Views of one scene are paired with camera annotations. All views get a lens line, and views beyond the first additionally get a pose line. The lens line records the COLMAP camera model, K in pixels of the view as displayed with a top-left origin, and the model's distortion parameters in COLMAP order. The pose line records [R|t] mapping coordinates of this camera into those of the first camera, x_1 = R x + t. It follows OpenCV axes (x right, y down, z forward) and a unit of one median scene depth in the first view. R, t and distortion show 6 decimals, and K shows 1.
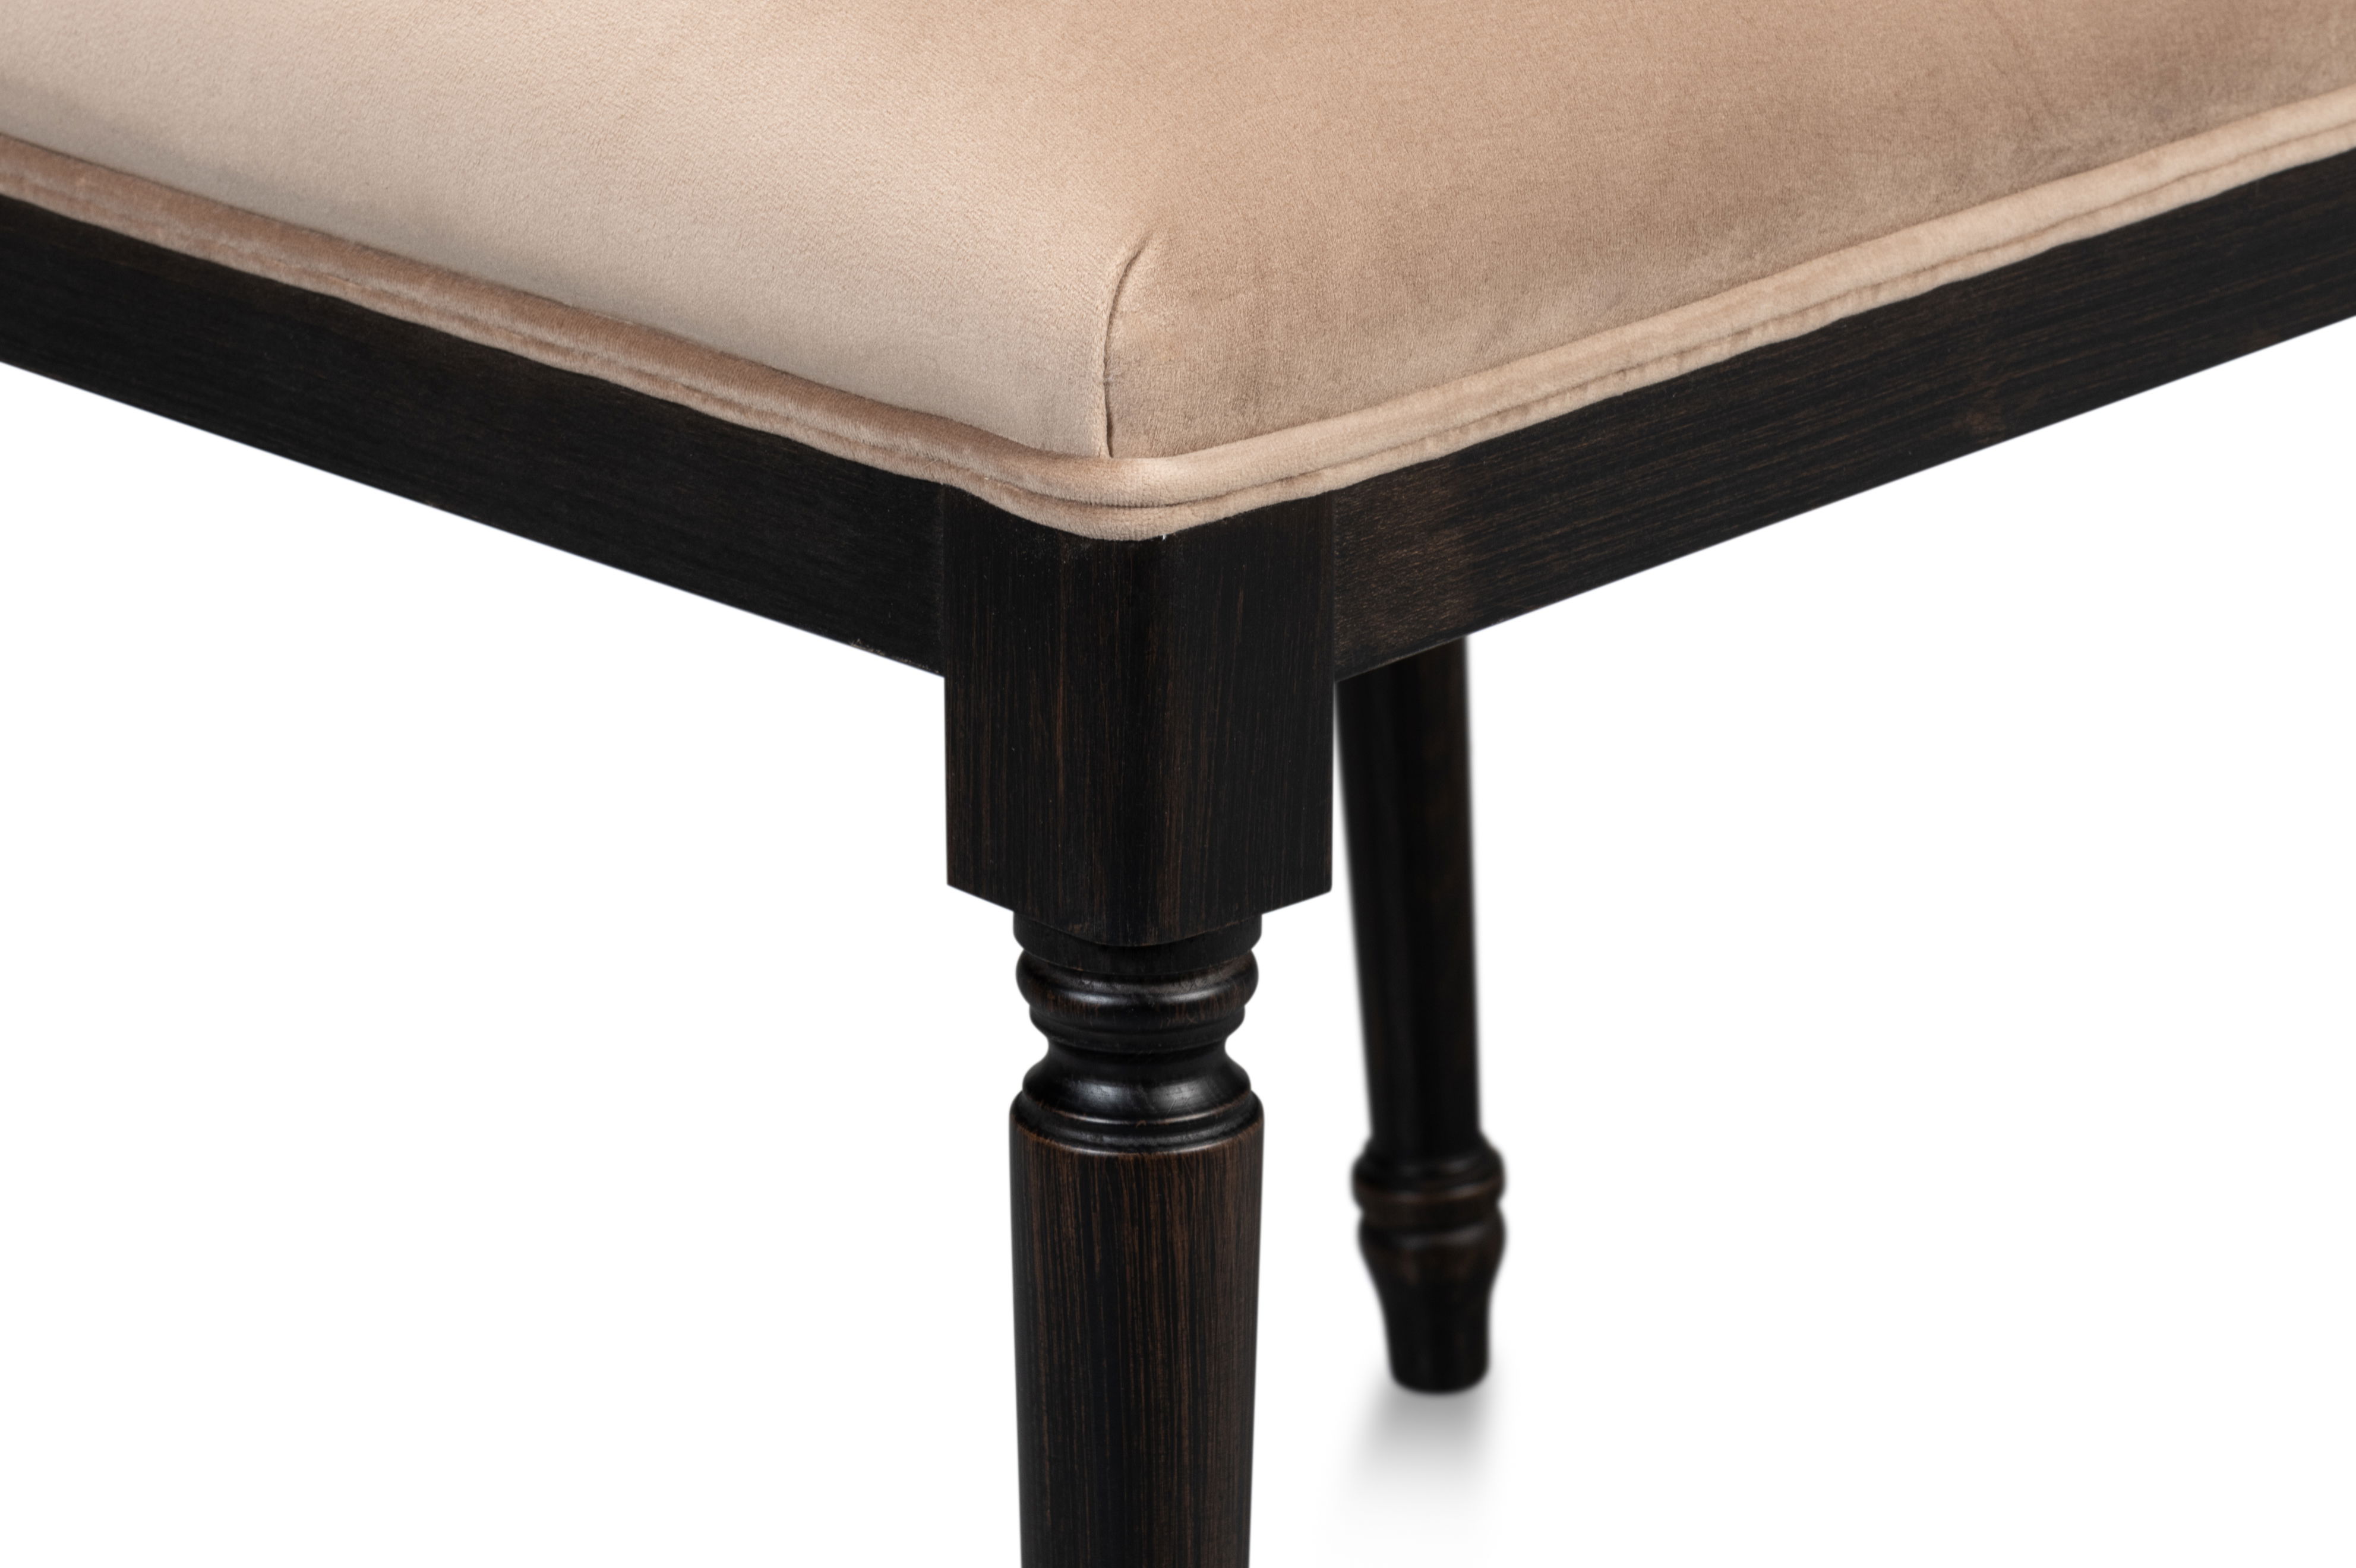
lens RADIAL K [[8545.6, 0, 1176.0], [0, 8545.6, 783.5], [0, 0, 1]] dist [-0.057166, 0.000000]
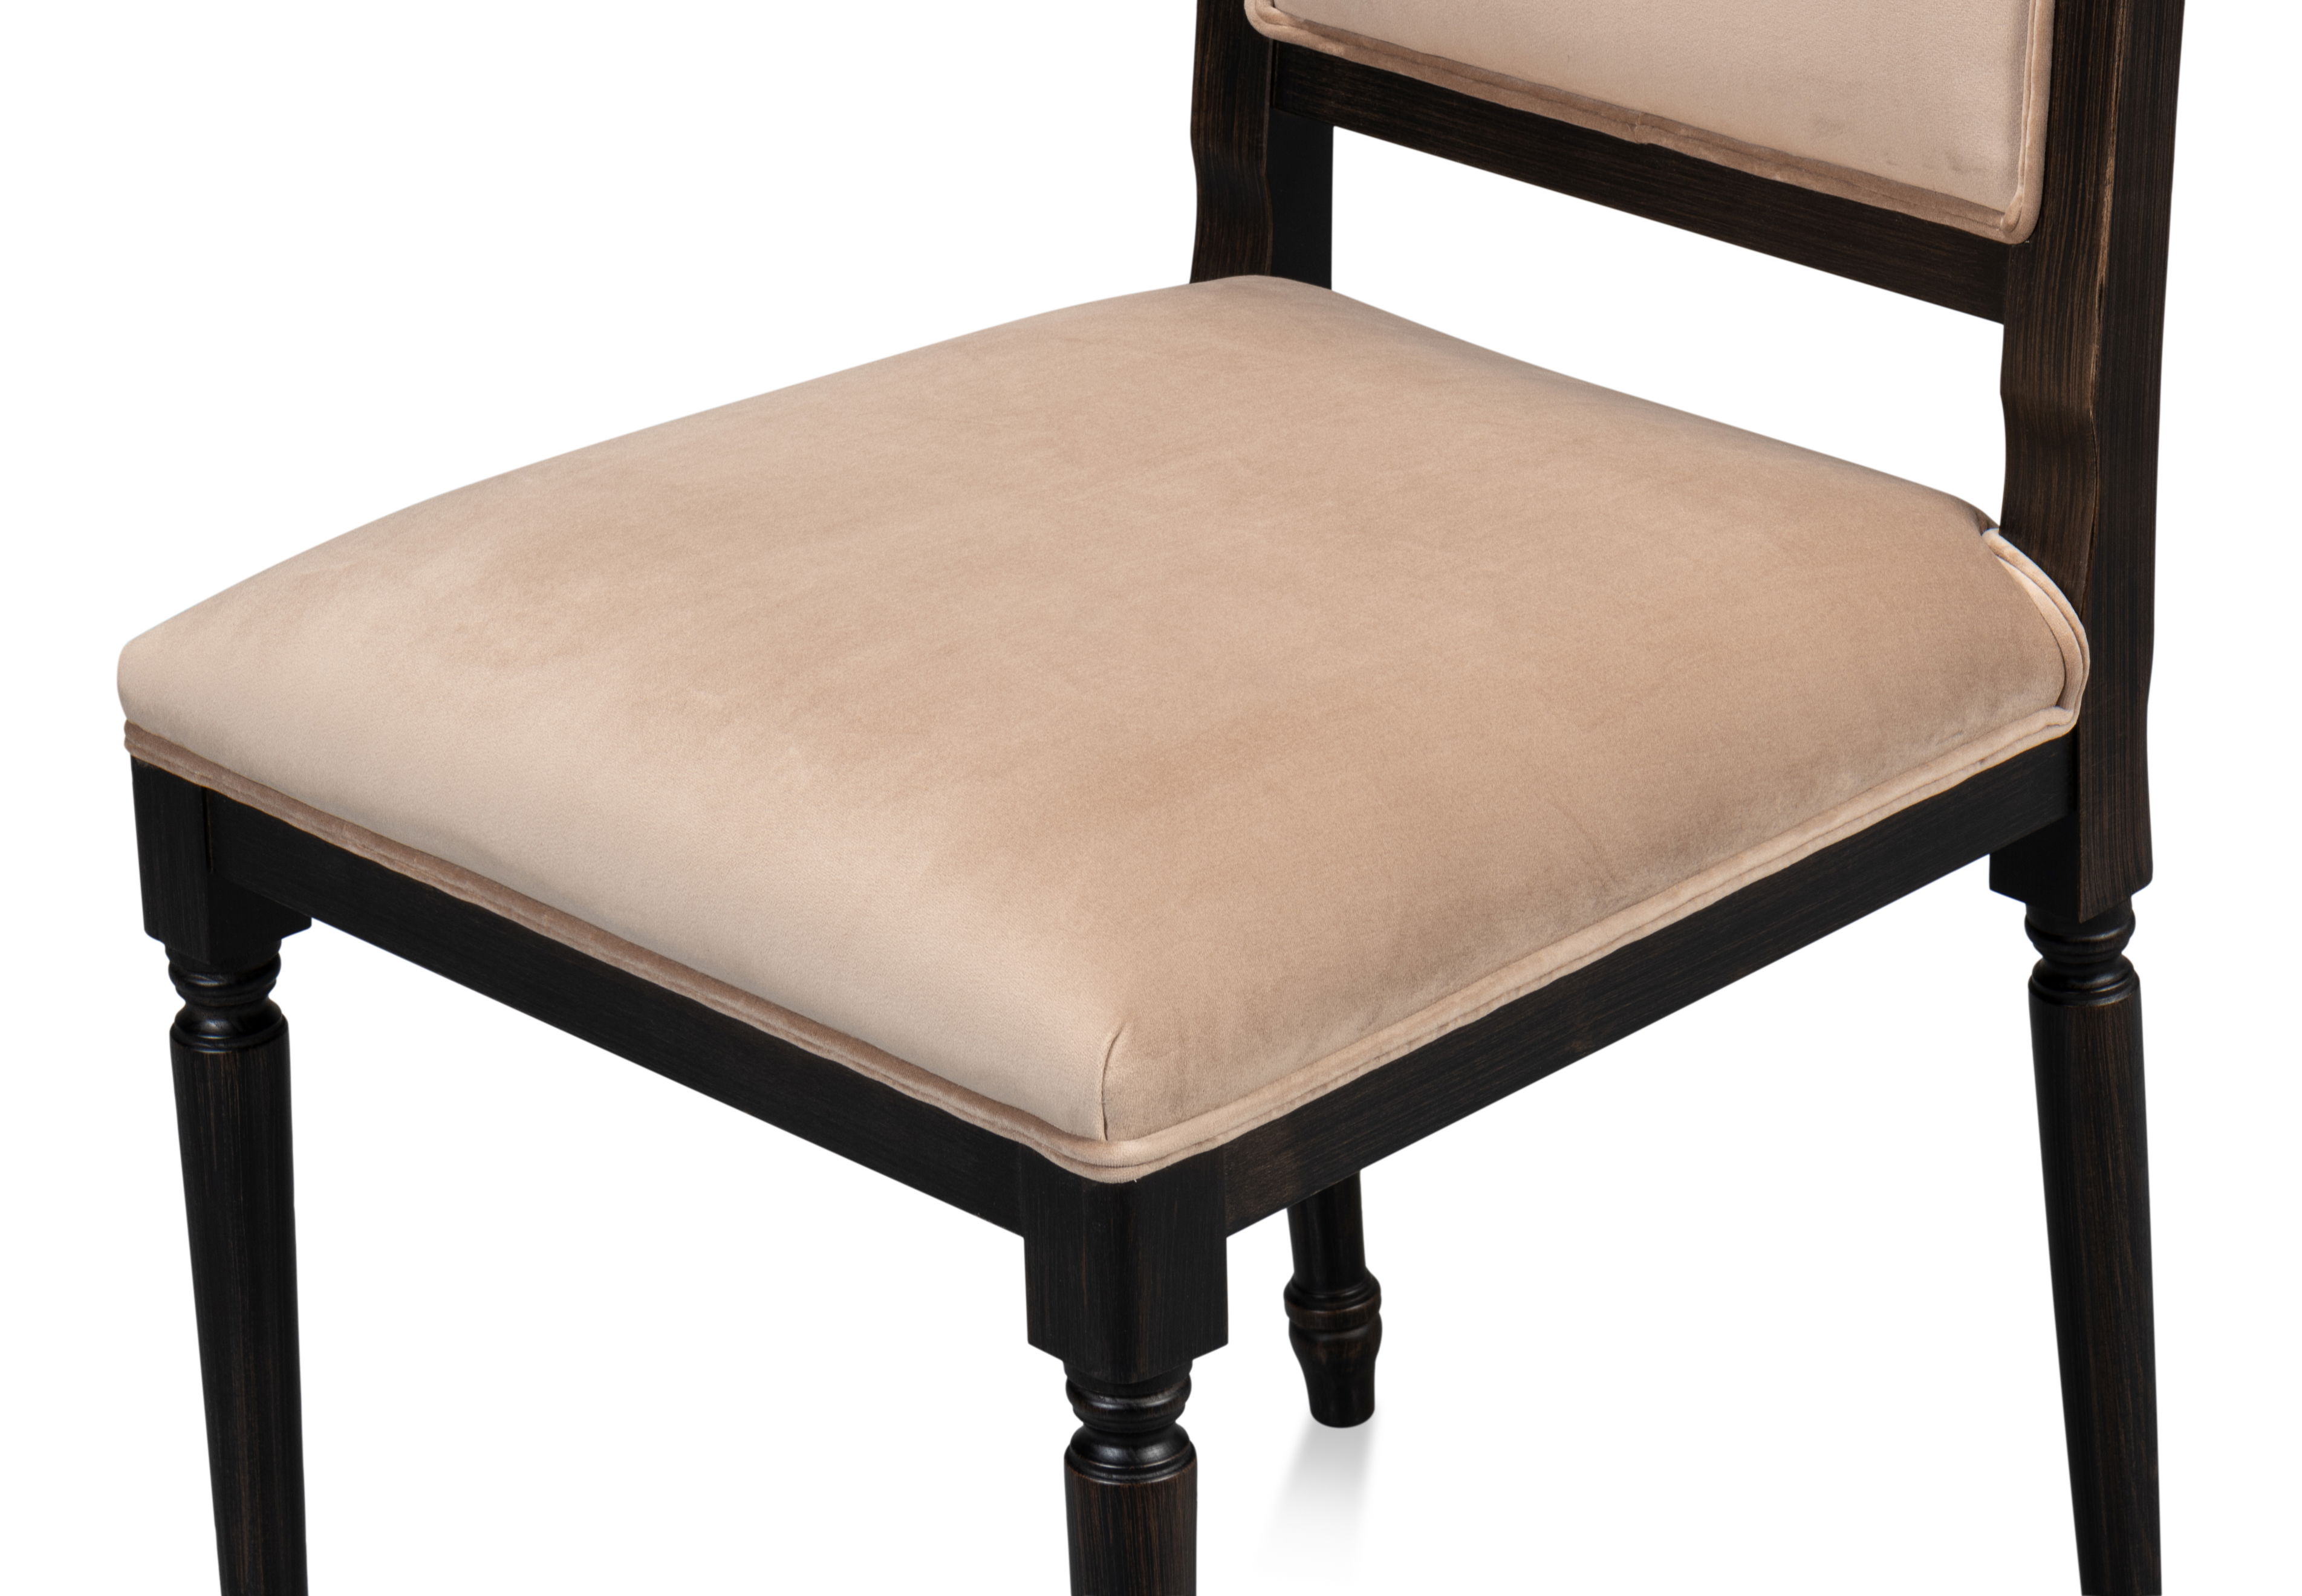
lens RADIAL K [[8976.5, 0, 1151.9], [0, 8976.5, 798.3], [0, 0, 1]] dist [-0.270604, 0.000000]
pose [[0.999602, -0.022817, -0.016567, 0.036651], [0.024153, 0.996042, 0.085541, -0.278117], [0.014550, -0.085907, 0.996197, -0.981782]]
